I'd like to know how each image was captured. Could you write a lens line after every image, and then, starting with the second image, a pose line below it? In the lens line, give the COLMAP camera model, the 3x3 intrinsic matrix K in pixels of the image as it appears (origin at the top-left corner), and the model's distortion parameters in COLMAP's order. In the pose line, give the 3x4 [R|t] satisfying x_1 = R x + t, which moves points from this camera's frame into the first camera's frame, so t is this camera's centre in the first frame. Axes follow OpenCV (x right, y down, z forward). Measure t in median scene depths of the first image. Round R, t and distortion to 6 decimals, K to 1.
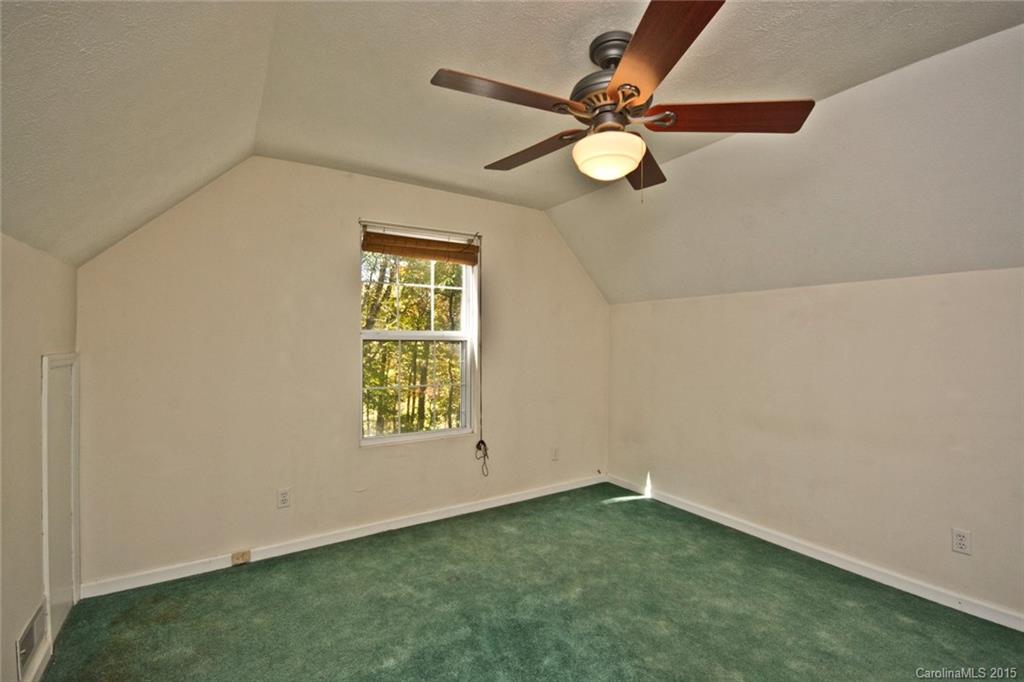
lens RADIAL K [[450.9, 0, 510.6], [0, 450.9, 342.7], [0, 0, 1]] dist [0.000661, -0.006277]
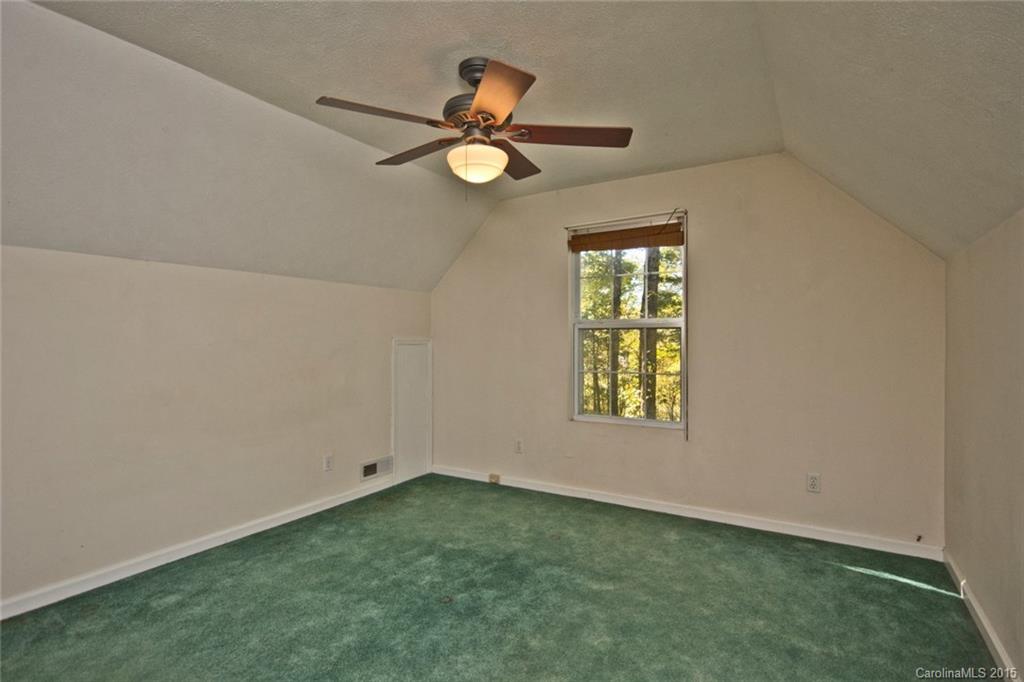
lens RADIAL K [[521.2, 0, 510.1], [0, 521.2, 339.8], [0, 0, 1]] dist [0.003608, 0.001092]
pose [[0.435393, -0.001784, -0.900238, 0.918753], [-0.001602, 0.999995, -0.002756, 0.030380], [0.900239, 0.002642, 0.435388, 0.298694]]
